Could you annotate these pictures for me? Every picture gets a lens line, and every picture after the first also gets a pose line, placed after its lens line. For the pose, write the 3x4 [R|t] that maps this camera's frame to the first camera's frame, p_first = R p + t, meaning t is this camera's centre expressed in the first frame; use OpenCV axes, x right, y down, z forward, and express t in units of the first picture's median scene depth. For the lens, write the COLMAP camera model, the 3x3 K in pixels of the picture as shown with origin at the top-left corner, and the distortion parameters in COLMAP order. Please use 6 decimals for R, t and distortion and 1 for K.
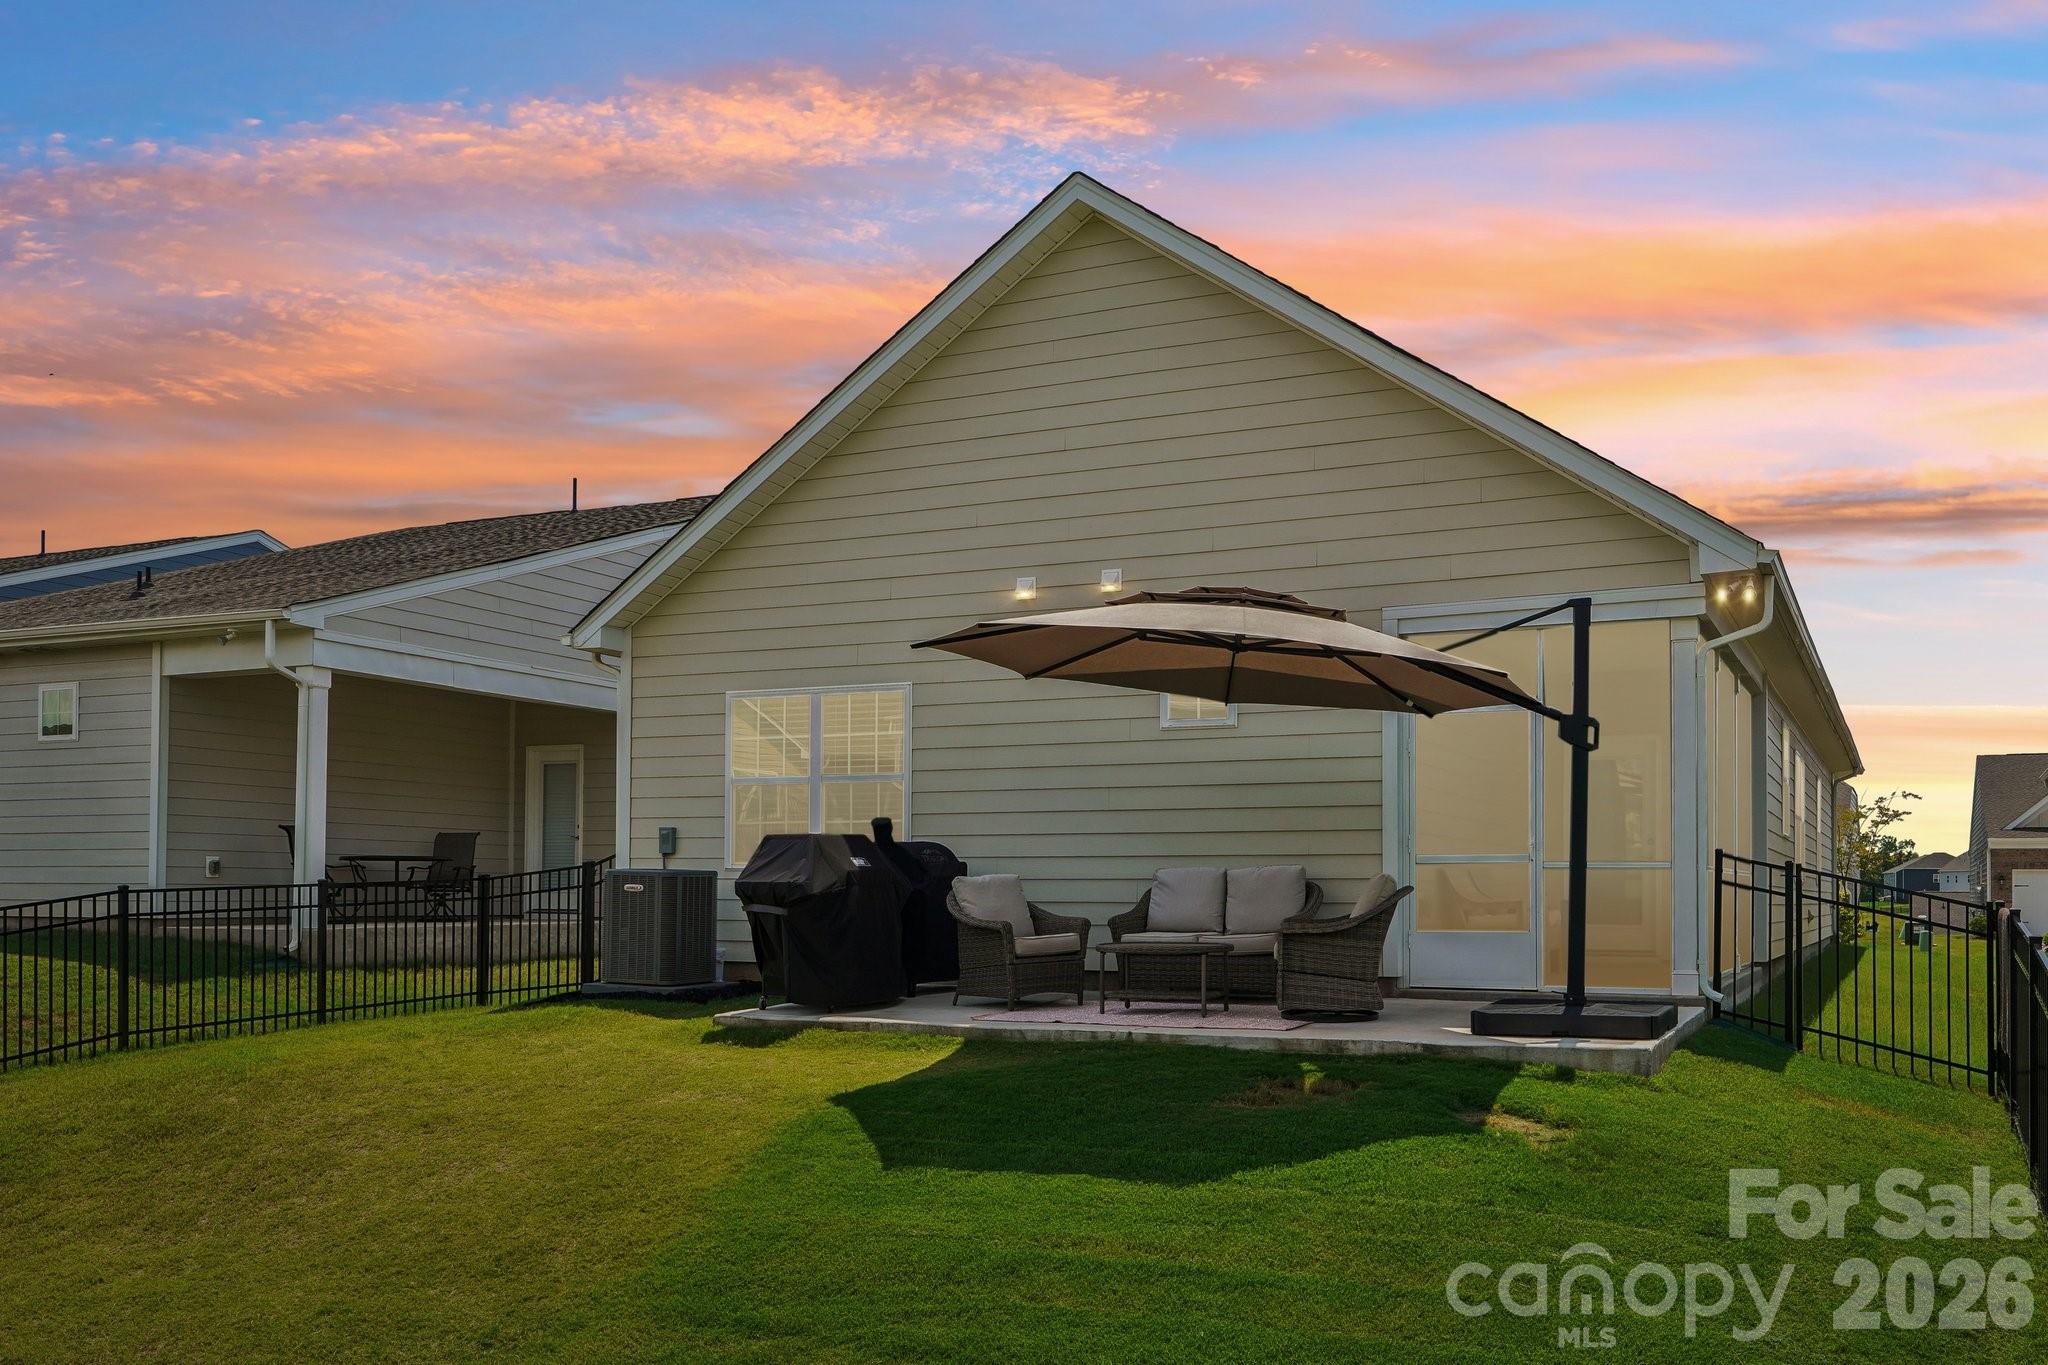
lens RADIAL K [[1792.9, 0, 1122.4], [0, 1792.9, 851.2], [0, 0, 1]] dist [0.005770, -0.010784]
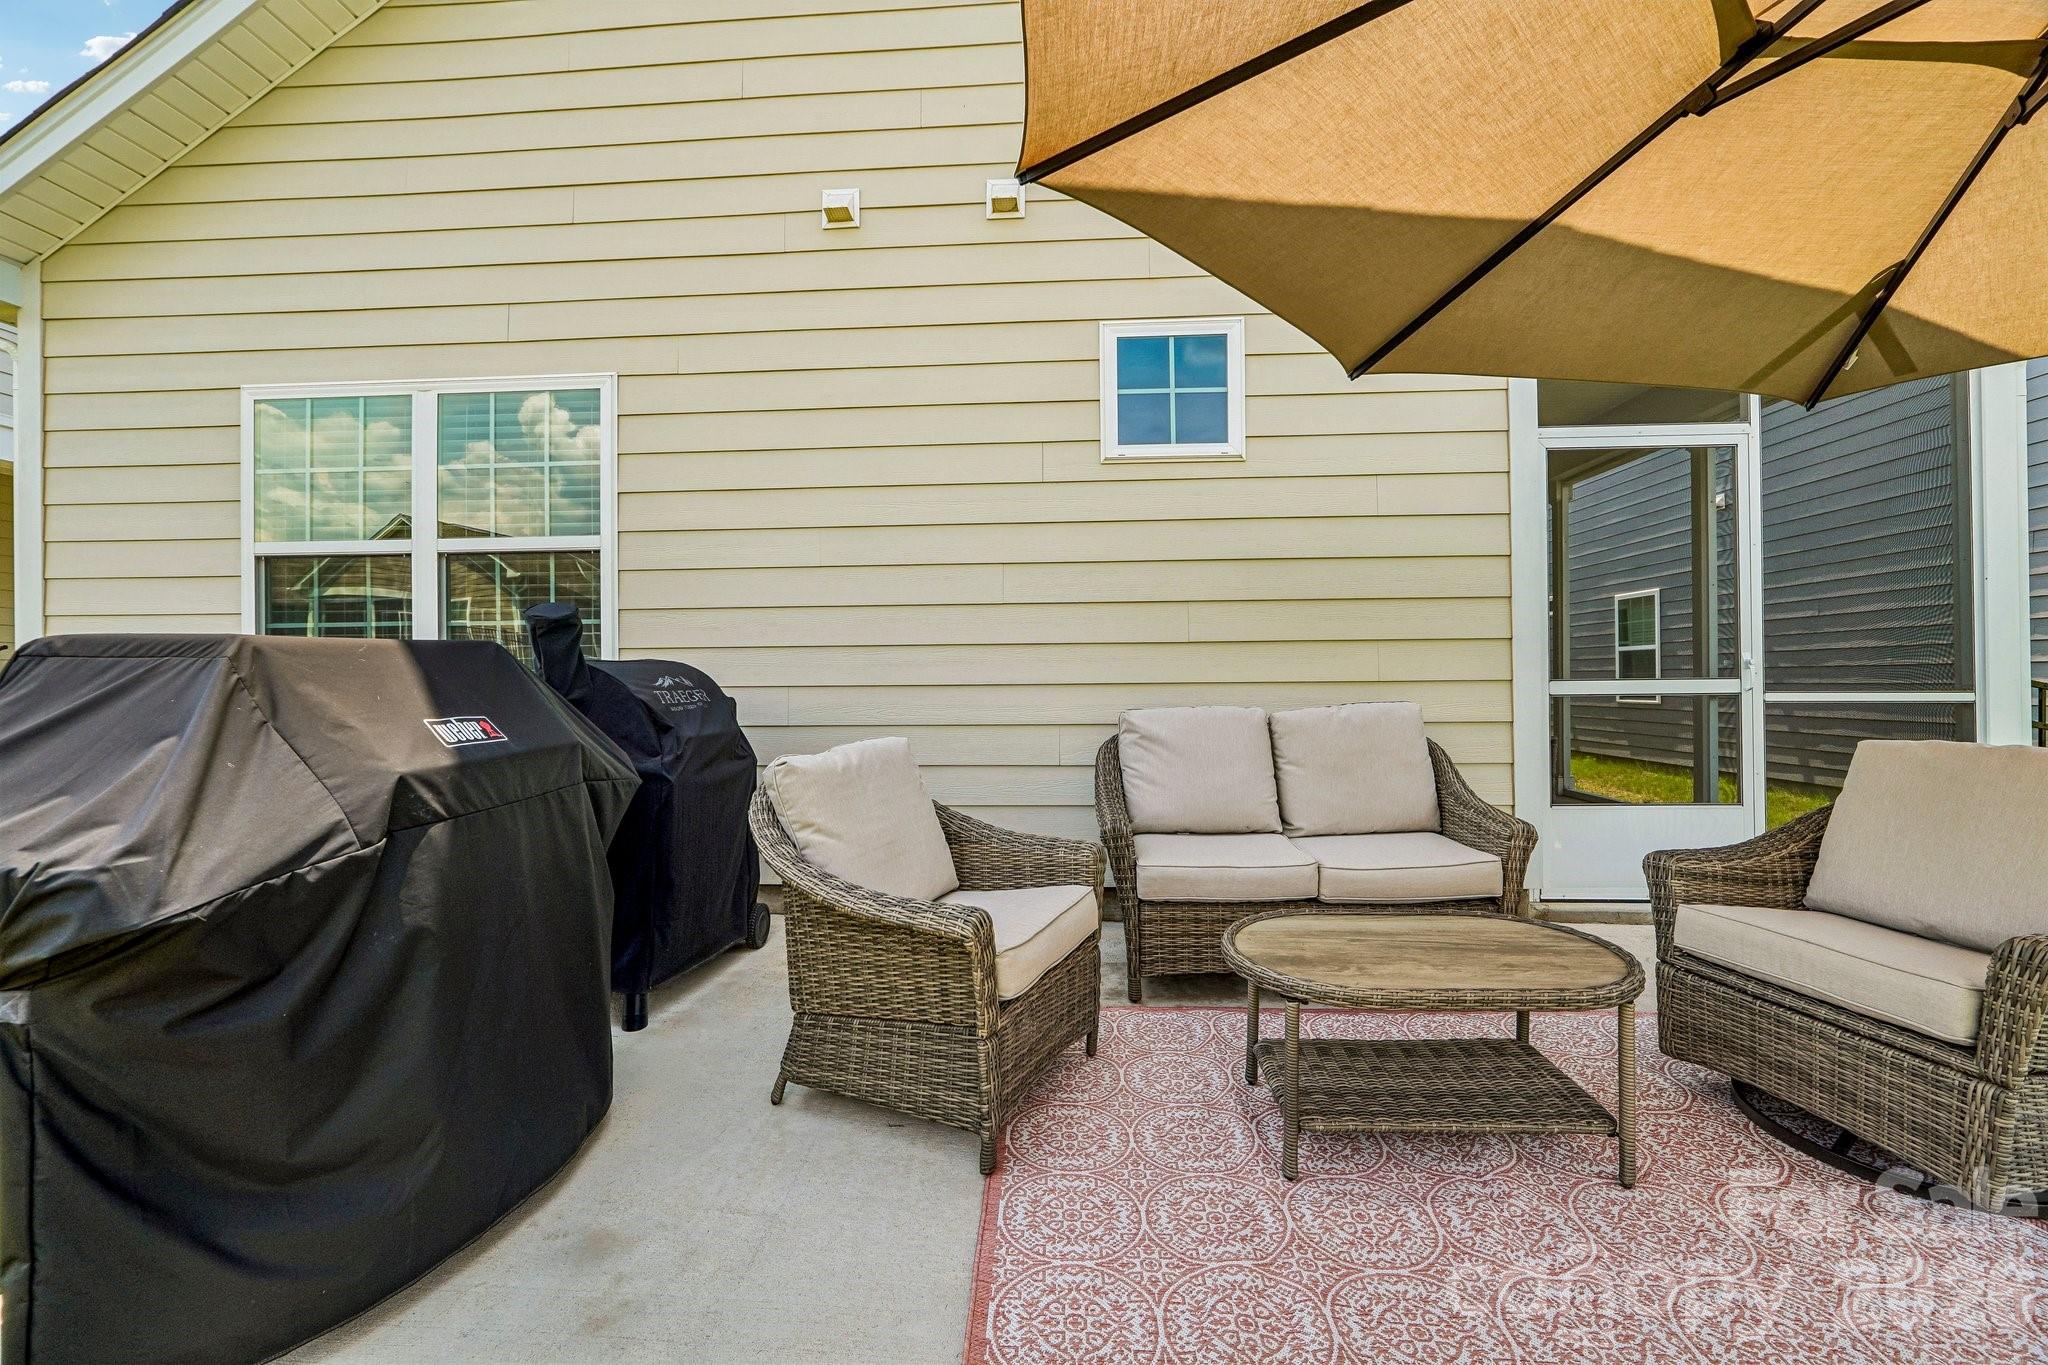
lens RADIAL K [[851.4, 0, 1036.3], [0, 851.4, 679.6], [0, 0, 1]] dist [0.001317, 0.000271]
pose [[0.931483, -0.009711, 0.363655, -0.094506], [0.000934, 0.999704, 0.024304, -0.005355], [-0.363784, -0.022299, 0.931217, 0.722642]]
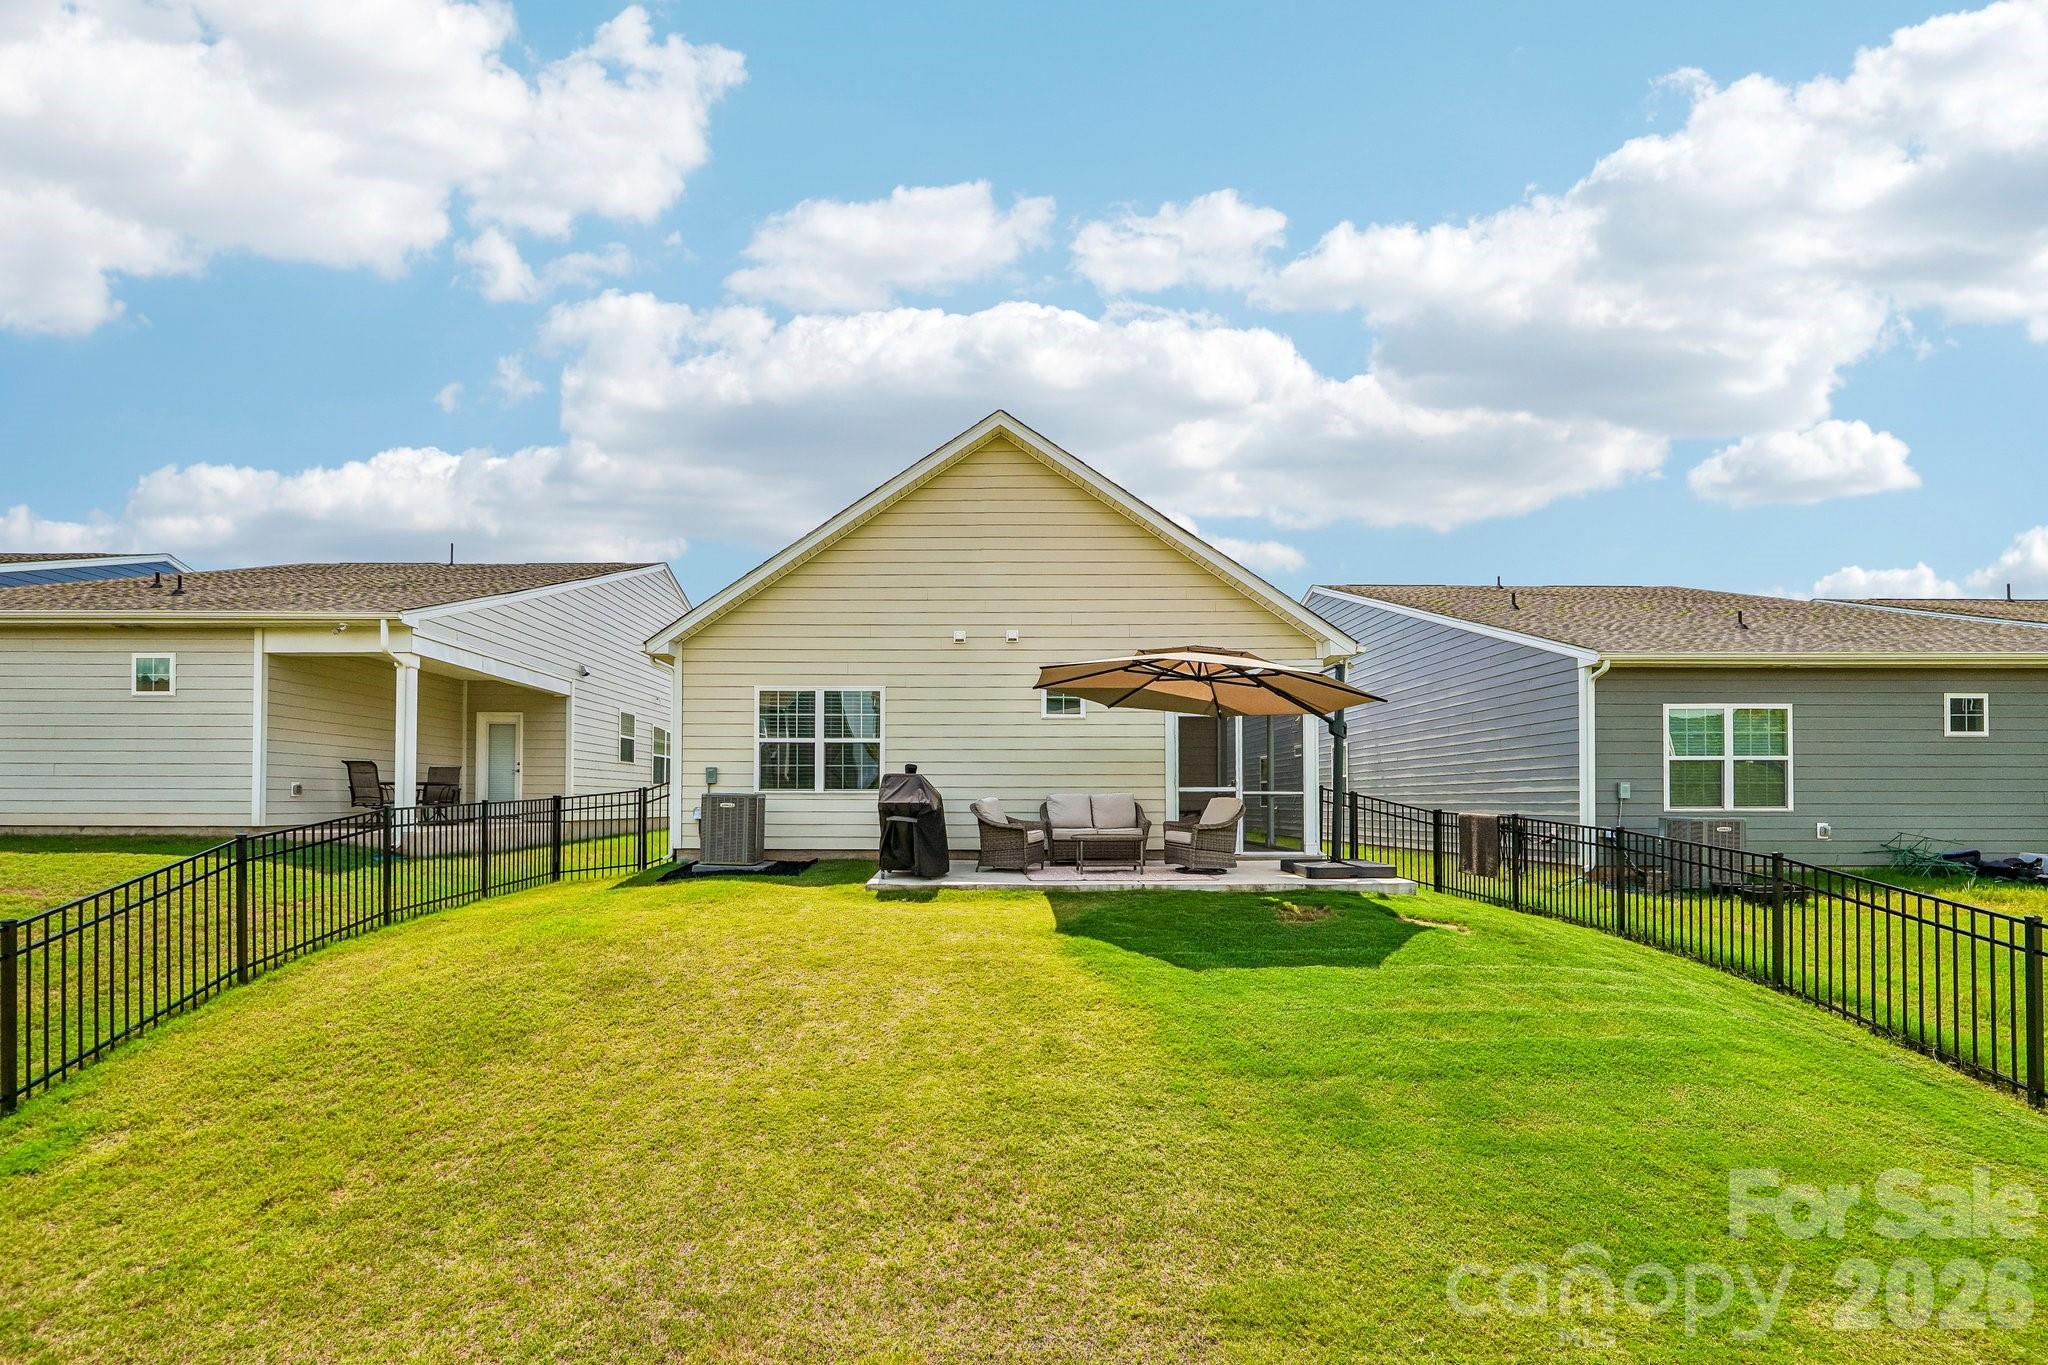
lens RADIAL K [[894.7, 0, 989.0], [0, 894.7, 784.1], [0, 0, 1]] dist [-0.013386, -0.000023]
pose [[0.908602, 0.005619, 0.417625, -0.397119], [-0.007732, 0.999964, 0.003368, -0.003012], [-0.417591, -0.006289, 0.908613, 0.176370]]
